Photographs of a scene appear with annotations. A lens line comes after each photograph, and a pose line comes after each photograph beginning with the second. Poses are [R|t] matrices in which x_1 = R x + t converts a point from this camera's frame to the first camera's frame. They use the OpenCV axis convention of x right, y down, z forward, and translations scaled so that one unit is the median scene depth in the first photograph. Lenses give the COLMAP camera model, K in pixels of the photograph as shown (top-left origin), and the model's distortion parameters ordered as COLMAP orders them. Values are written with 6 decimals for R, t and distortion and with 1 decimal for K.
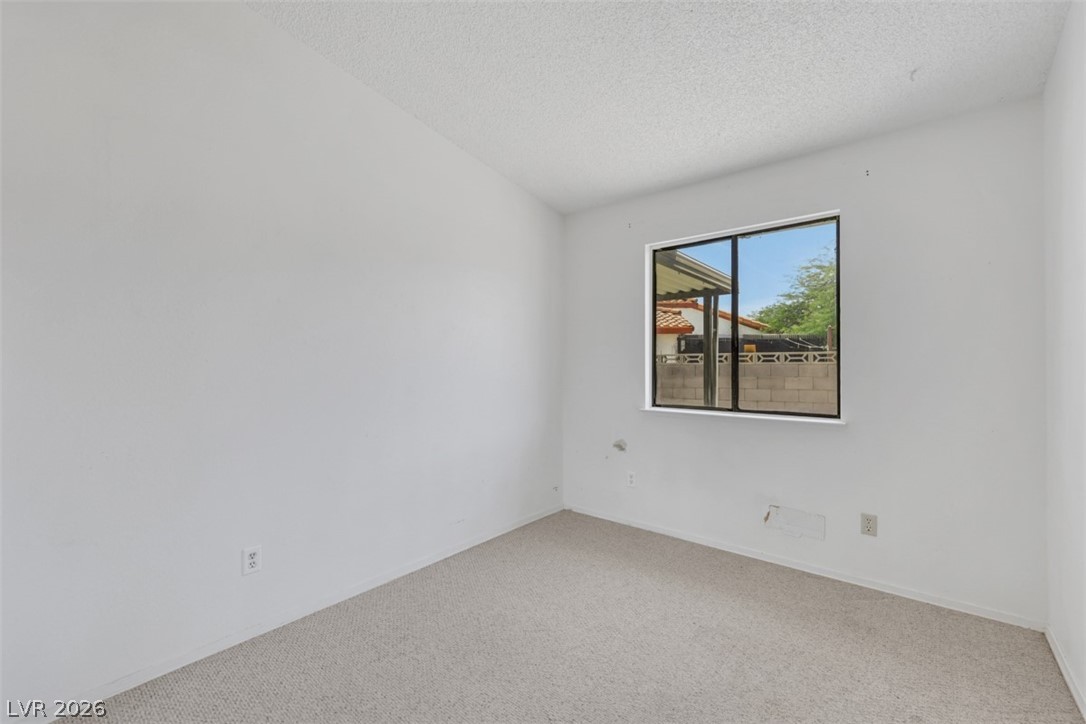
lens RADIAL K [[453.9, 0, 542.2], [0, 453.9, 365.6], [0, 0, 1]] dist [0.001790, 0.000439]
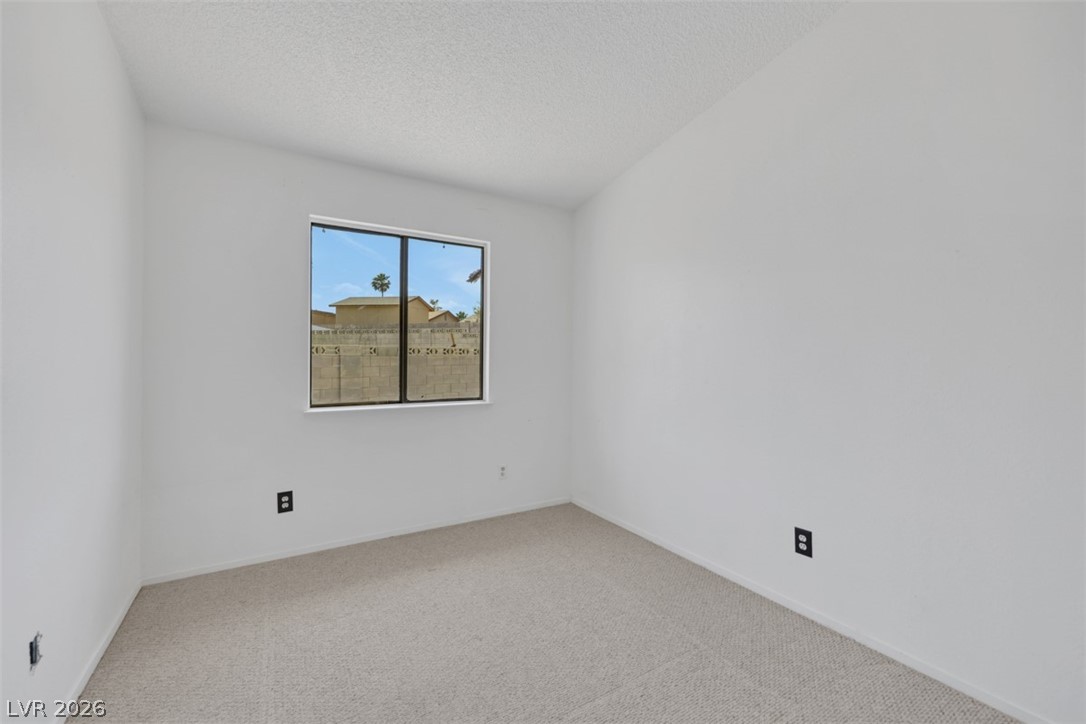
lens RADIAL K [[453.9, 0, 542.2], [0, 453.9, 365.6], [0, 0, 1]] dist [0.001790, 0.000439]
pose [[0.322884, -0.013945, 0.946336, -0.467408], [-0.006016, 0.999841, 0.016786, -0.004631], [-0.946419, -0.011113, 0.322749, 0.368067]]
